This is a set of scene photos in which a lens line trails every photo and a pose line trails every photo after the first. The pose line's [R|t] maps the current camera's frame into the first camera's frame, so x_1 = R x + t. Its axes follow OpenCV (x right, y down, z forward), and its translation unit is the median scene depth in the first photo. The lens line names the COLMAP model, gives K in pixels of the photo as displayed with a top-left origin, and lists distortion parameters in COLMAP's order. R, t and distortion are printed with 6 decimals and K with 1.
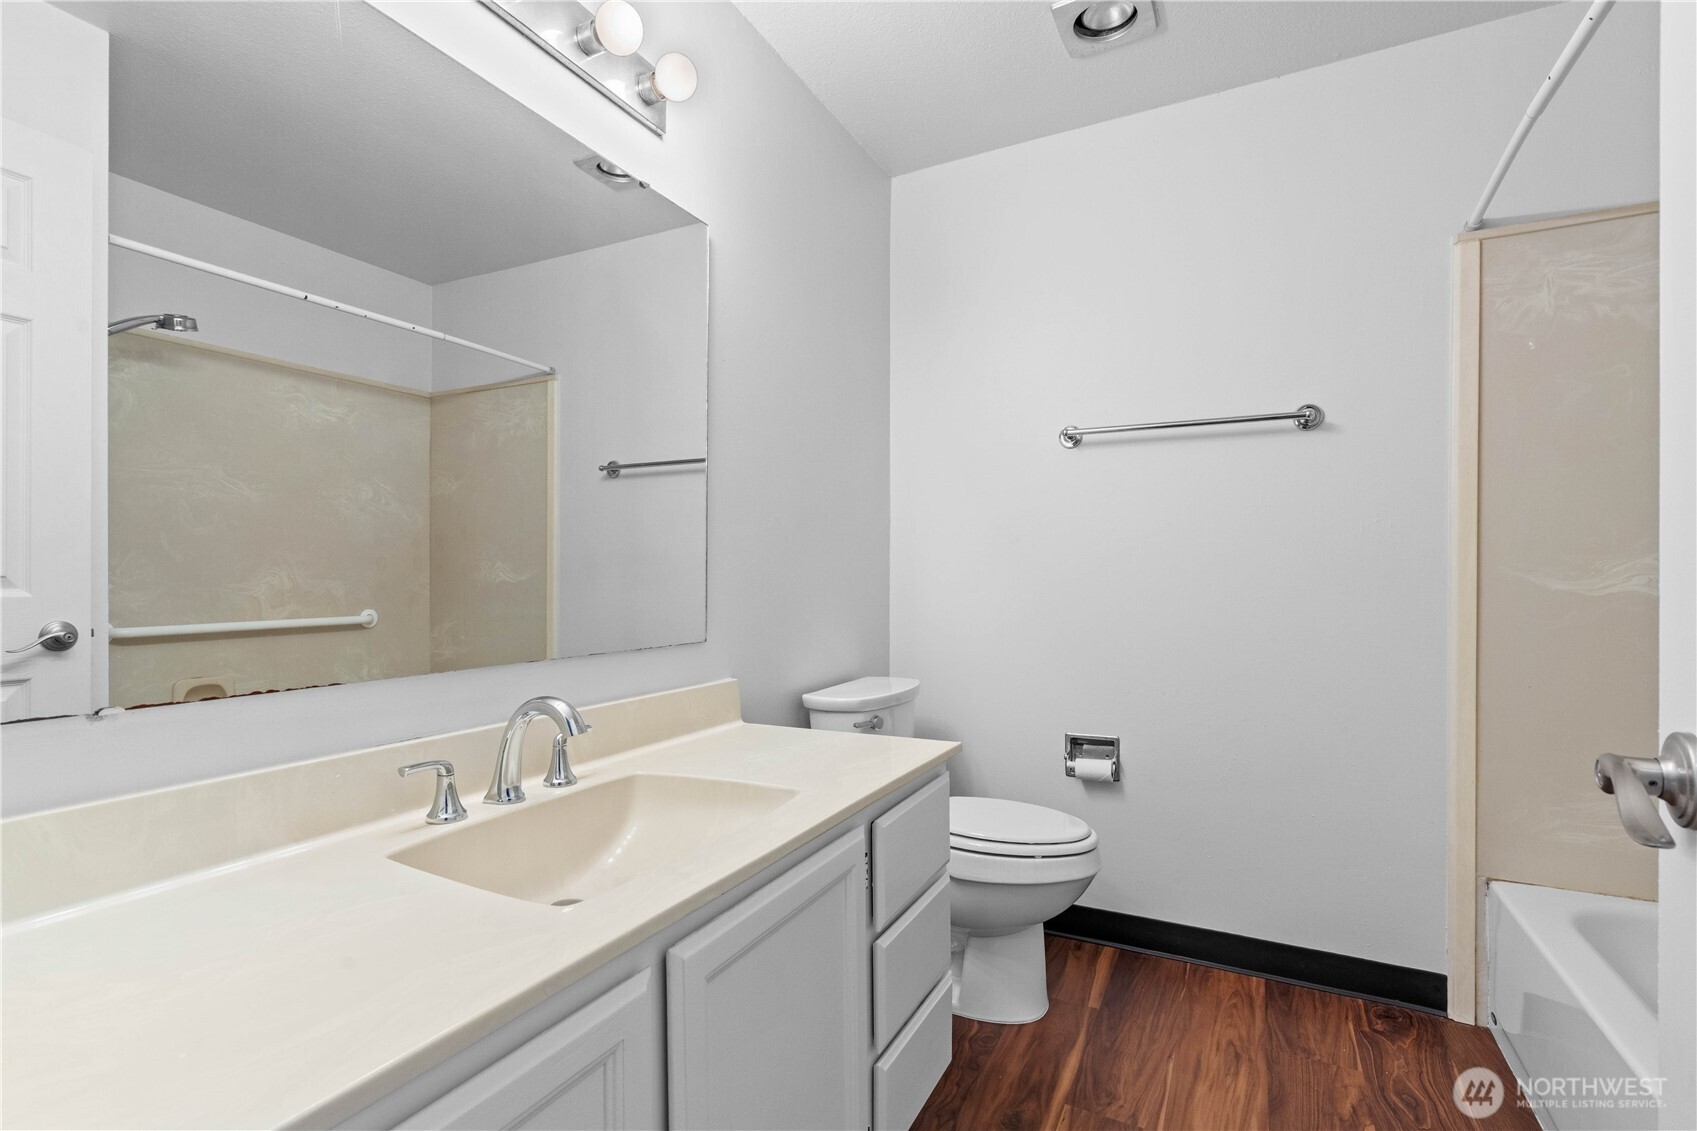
lens RADIAL K [[784.9, 0, 848.5], [0, 784.9, 565.5], [0, 0, 1]] dist [-0.000526, -0.000320]
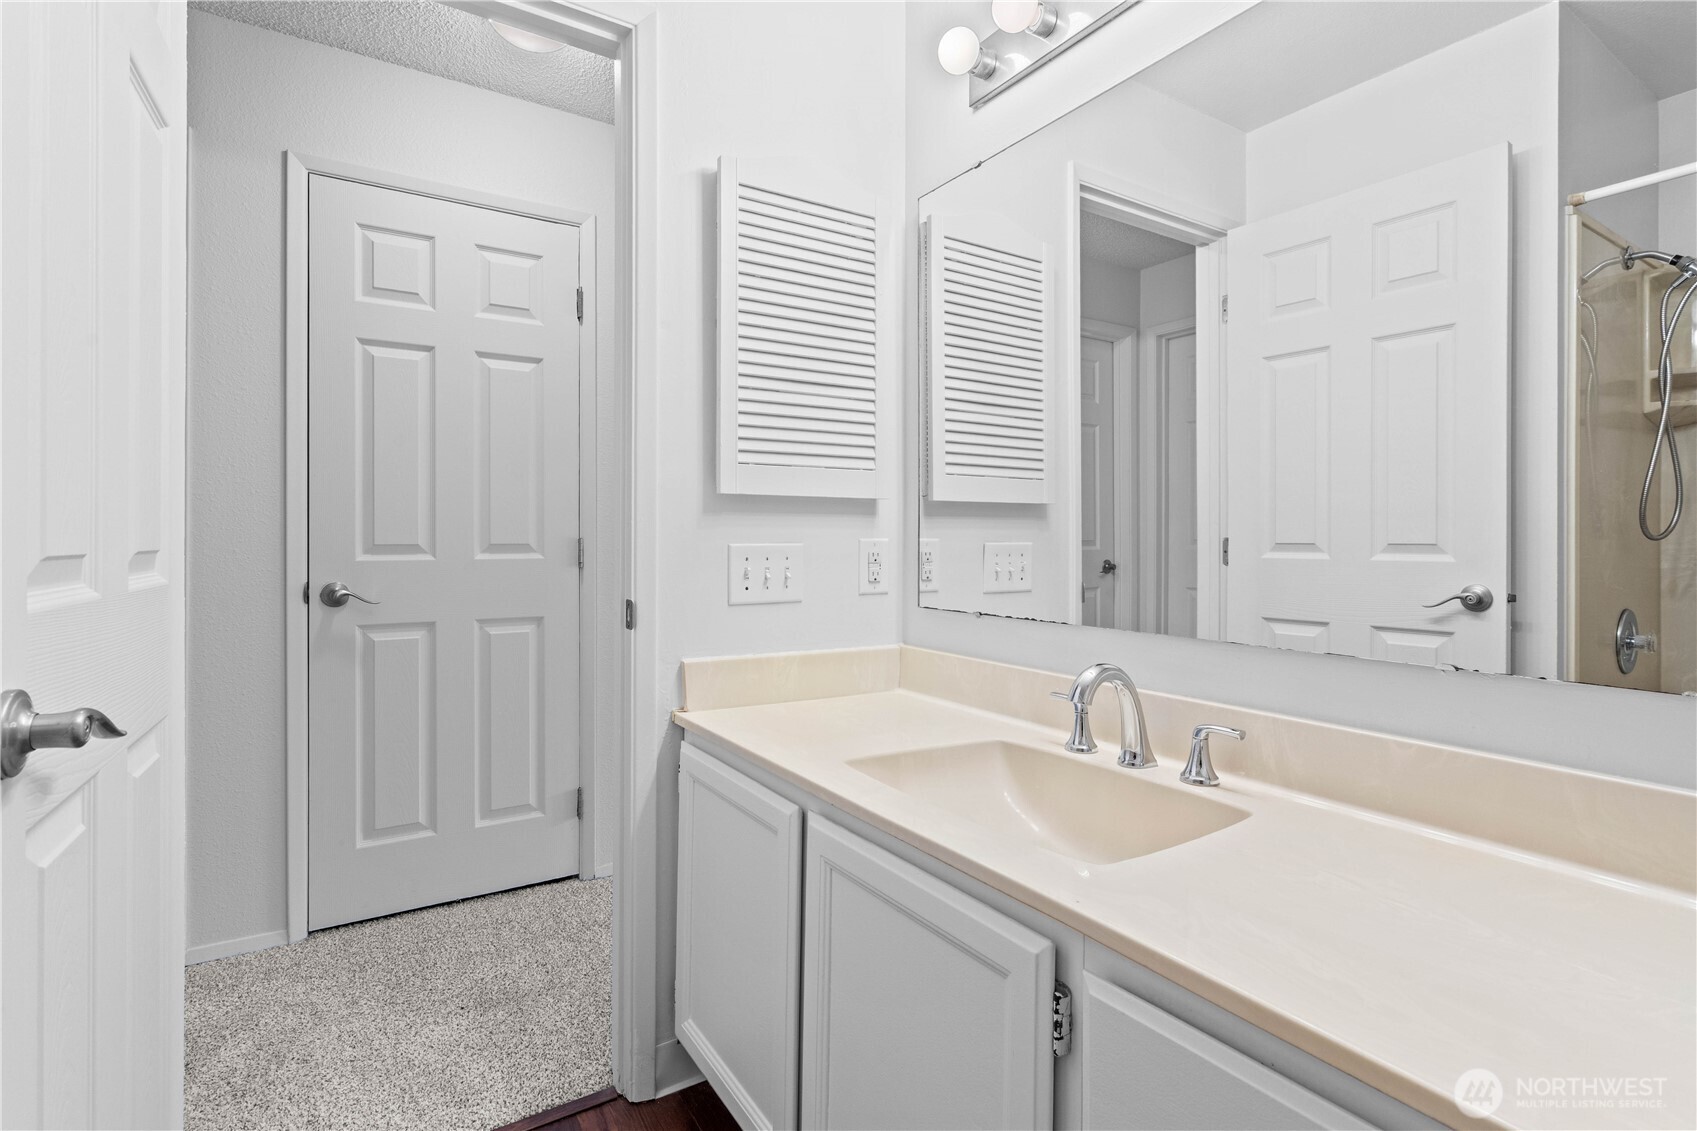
lens RADIAL K [[803.1, 0, 846.2], [0, 803.1, 538.3], [0, 0, 1]] dist [-0.001296, -0.000007]
pose [[-0.481691, 0.001800, -0.876339, 0.619649], [0.010213, 0.999942, -0.003560, -0.000558], [0.876282, -0.010665, -0.481681, 1.072293]]
